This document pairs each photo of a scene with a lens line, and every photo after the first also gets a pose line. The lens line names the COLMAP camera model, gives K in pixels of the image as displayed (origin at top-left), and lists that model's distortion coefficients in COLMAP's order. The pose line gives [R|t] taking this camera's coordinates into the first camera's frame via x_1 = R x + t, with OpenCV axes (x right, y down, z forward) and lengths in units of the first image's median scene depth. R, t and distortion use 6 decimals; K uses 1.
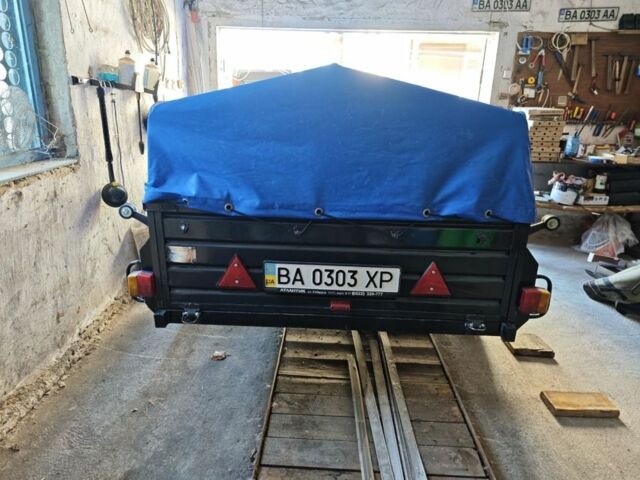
lens RADIAL K [[430.6, 0, 320.0], [0, 430.6, 240.0], [0, 0, 1]] dist [0.000858, -0.003059]
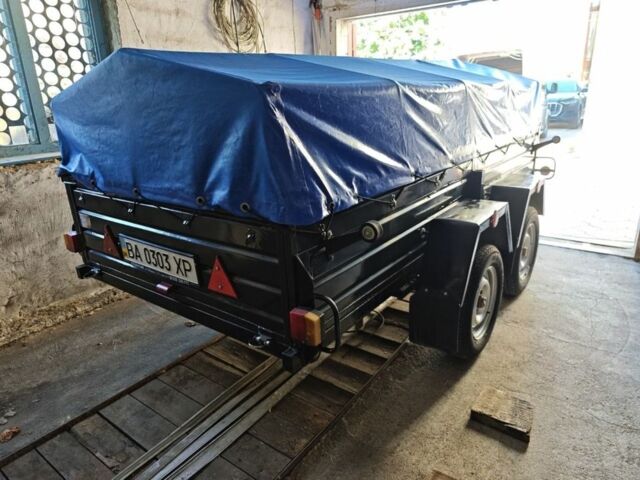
lens RADIAL K [[430.6, 0, 320.0], [0, 430.6, 240.0], [0, 0, 1]] dist [0.000858, -0.003059]
pose [[0.822869, 0.128005, -0.553625, 0.903144], [-0.123364, 0.991302, 0.045841, -0.050585], [0.554678, 0.030576, 0.831503, 0.362747]]
